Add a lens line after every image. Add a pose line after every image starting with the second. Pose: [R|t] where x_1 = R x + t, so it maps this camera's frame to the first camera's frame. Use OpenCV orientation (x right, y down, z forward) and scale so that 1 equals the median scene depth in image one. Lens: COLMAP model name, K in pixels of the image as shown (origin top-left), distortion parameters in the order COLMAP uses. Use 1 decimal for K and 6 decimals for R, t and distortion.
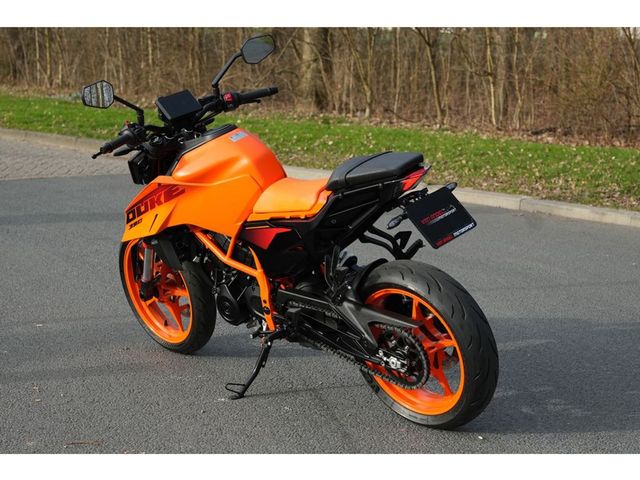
lens RADIAL K [[1330.9, 0, 321.7], [0, 1330.9, 240.5], [0, 0, 1]] dist [-0.033255, 0.256836]
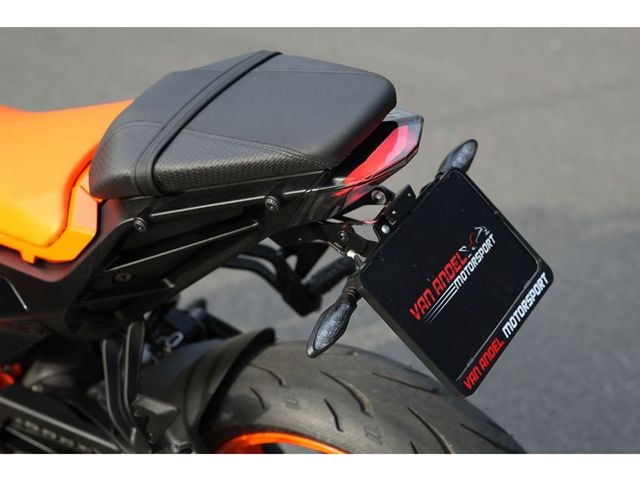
lens RADIAL K [[1330.9, 0, 321.7], [0, 1330.9, 240.5], [0, 0, 1]] dist [-0.033255, 0.256836]
pose [[0.980658, -0.091606, 0.172968, 0.000940], [0.045735, 0.966496, 0.252574, -0.097996], [-0.190311, -0.239778, 0.951992, 0.622133]]
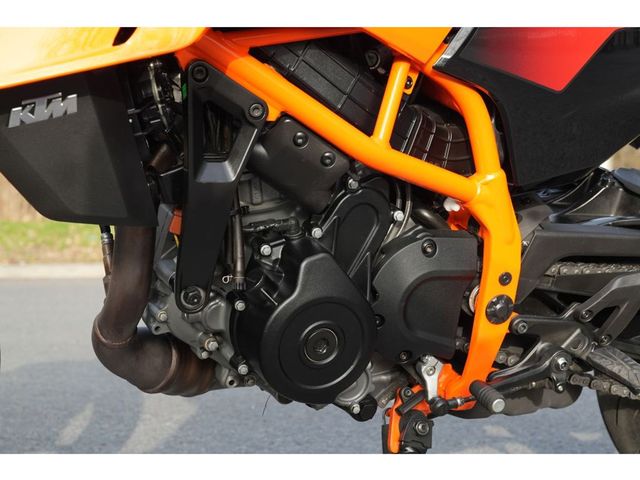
lens RADIAL K [[1330.9, 0, 321.7], [0, 1330.9, 240.5], [0, 0, 1]] dist [-0.033255, 0.256836]
pose [[0.342227, -0.064674, 0.937389, -0.334235], [0.143153, 0.989571, 0.016011, 0.027030], [-0.928649, 0.128710, 0.347916, 0.935718]]
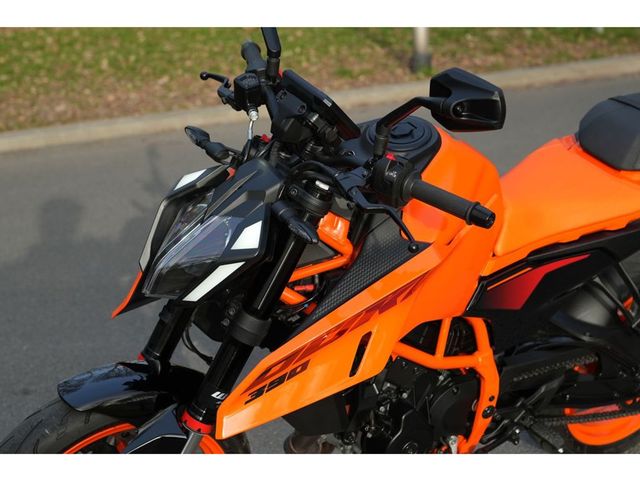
lens RADIAL K [[1330.9, 0, 321.7], [0, 1330.9, 240.5], [0, 0, 1]] dist [-0.033255, 0.256836]
pose [[0.181244, -0.288138, 0.940280, -0.585842], [0.177655, 0.949978, 0.256866, -0.183394], [-0.967259, 0.120490, 0.223367, 0.935316]]
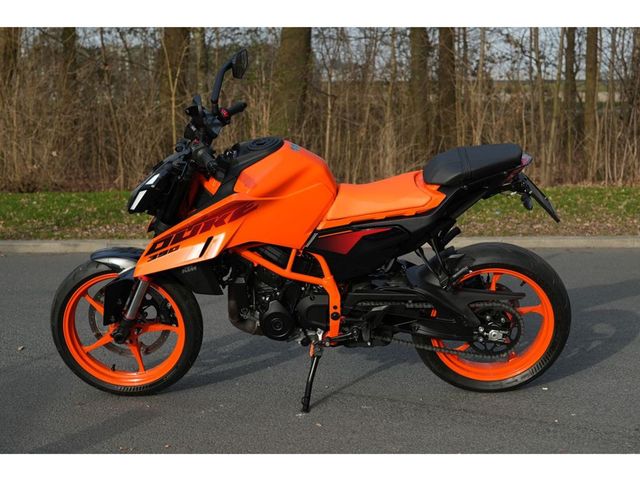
lens RADIAL K [[1330.9, 0, 321.7], [0, 1330.9, 240.5], [0, 0, 1]] dist [-0.033255, 0.256836]
pose [[0.717160, -0.110327, 0.688120, -0.743064], [0.140087, 0.990057, 0.012737, -0.018910], [-0.682684, 0.087262, 0.725485, 0.268165]]
